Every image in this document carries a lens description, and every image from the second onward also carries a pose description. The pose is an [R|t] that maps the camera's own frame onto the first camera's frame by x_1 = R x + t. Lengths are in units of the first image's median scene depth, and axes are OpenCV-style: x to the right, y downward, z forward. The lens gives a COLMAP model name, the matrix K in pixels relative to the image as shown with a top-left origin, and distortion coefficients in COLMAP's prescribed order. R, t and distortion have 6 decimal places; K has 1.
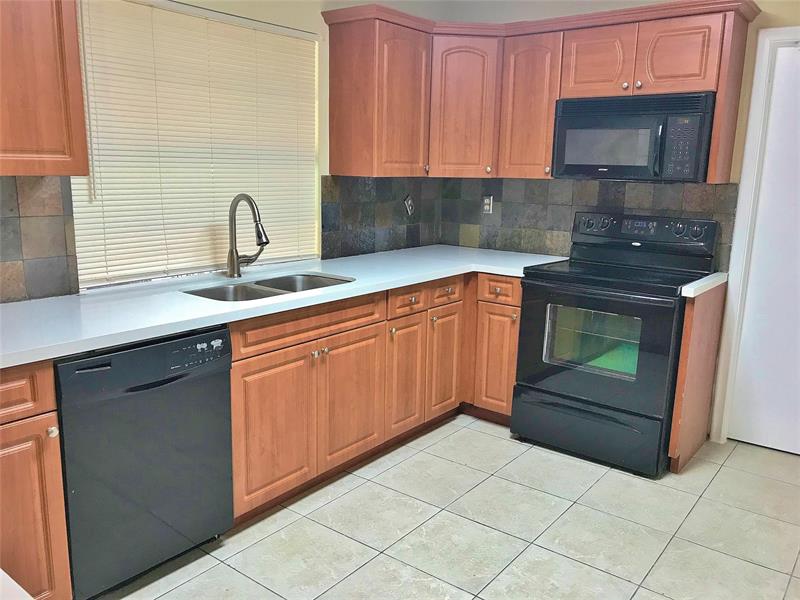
lens RADIAL K [[661.7, 0, 400.0], [0, 661.7, 300.0], [0, 0, 1]] dist [-0.003109, -0.003444]
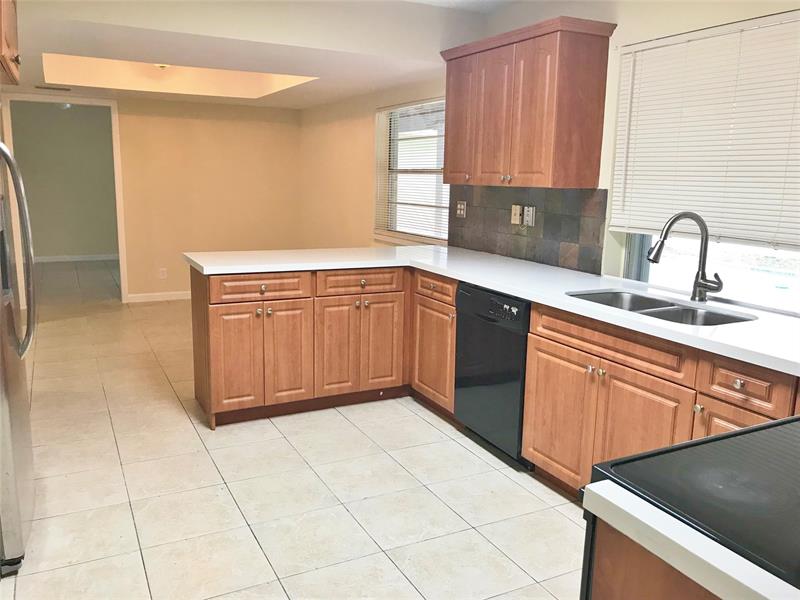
lens RADIAL K [[655.2, 0, 396.0], [0, 655.2, 295.7], [0, 0, 1]] dist [0.013601, 0.004089]
pose [[-0.425254, 0.137472, -0.894573, 0.621848], [-0.207500, 0.947262, 0.244208, -0.145718], [0.880967, 0.289474, -0.374302, 0.776925]]
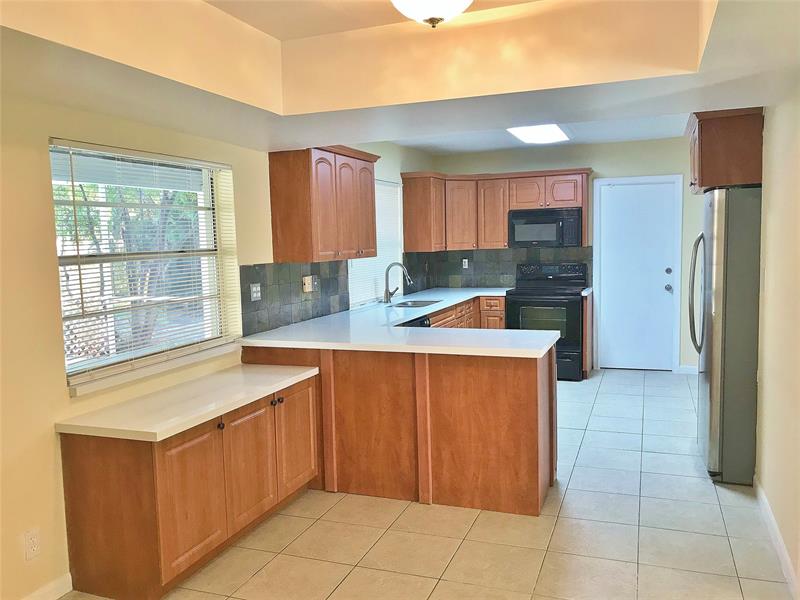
lens RADIAL K [[655.2, 0, 396.0], [0, 655.2, 295.7], [0, 0, 1]] dist [0.013601, 0.004089]
pose [[0.957764, -0.069122, 0.279123, -0.756256], [0.100976, 0.989709, -0.101392, 0.146138], [-0.269242, 0.125294, 0.954888, -0.912489]]
